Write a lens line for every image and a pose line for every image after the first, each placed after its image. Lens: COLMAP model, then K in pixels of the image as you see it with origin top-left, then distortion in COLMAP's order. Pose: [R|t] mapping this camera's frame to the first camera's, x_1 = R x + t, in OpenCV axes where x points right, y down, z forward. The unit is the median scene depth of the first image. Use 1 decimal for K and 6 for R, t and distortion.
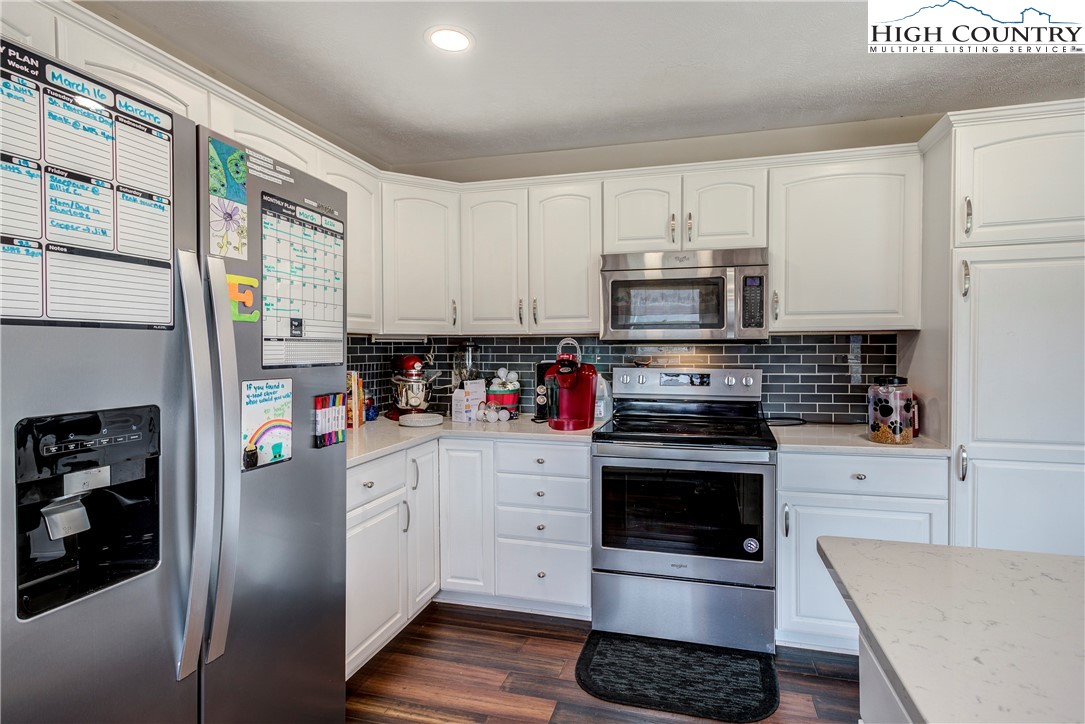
lens RADIAL K [[538.4, 0, 546.6], [0, 538.4, 356.9], [0, 0, 1]] dist [-0.005127, 0.001081]
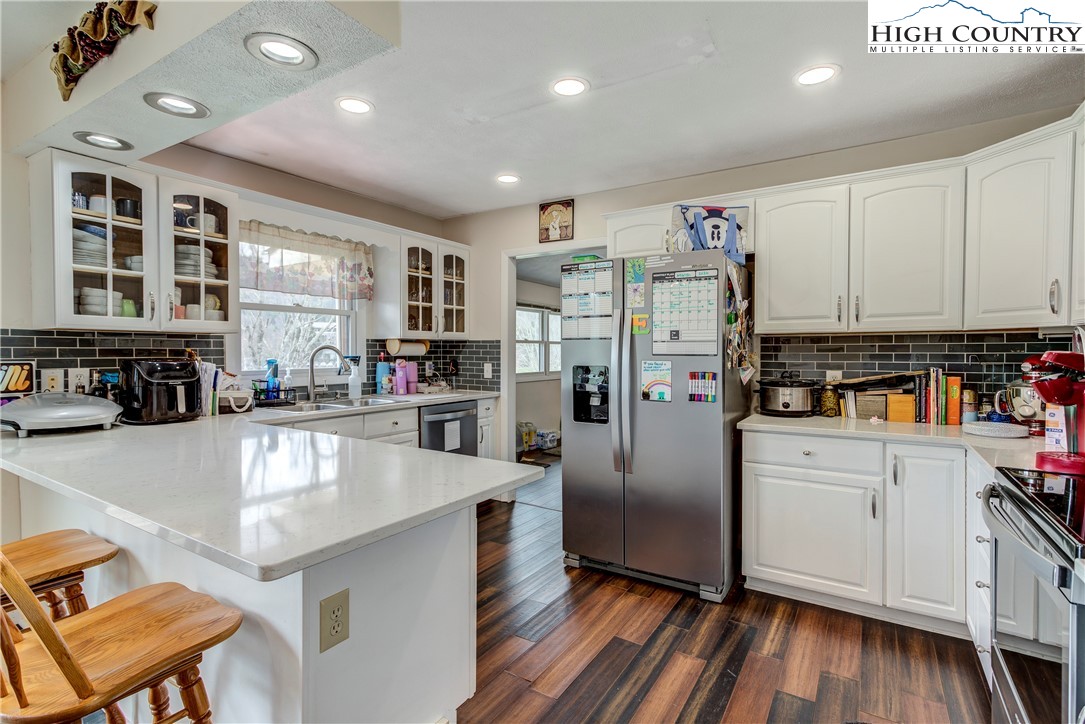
lens RADIAL K [[538.4, 0, 543.7], [0, 538.4, 356.4], [0, 0, 1]] dist [-0.005127, 0.001081]
pose [[-0.289408, 0.024893, -0.956882, 1.044589], [-0.010270, 0.999523, 0.029109, -0.020172], [0.957151, 0.018252, -0.289014, 0.756004]]
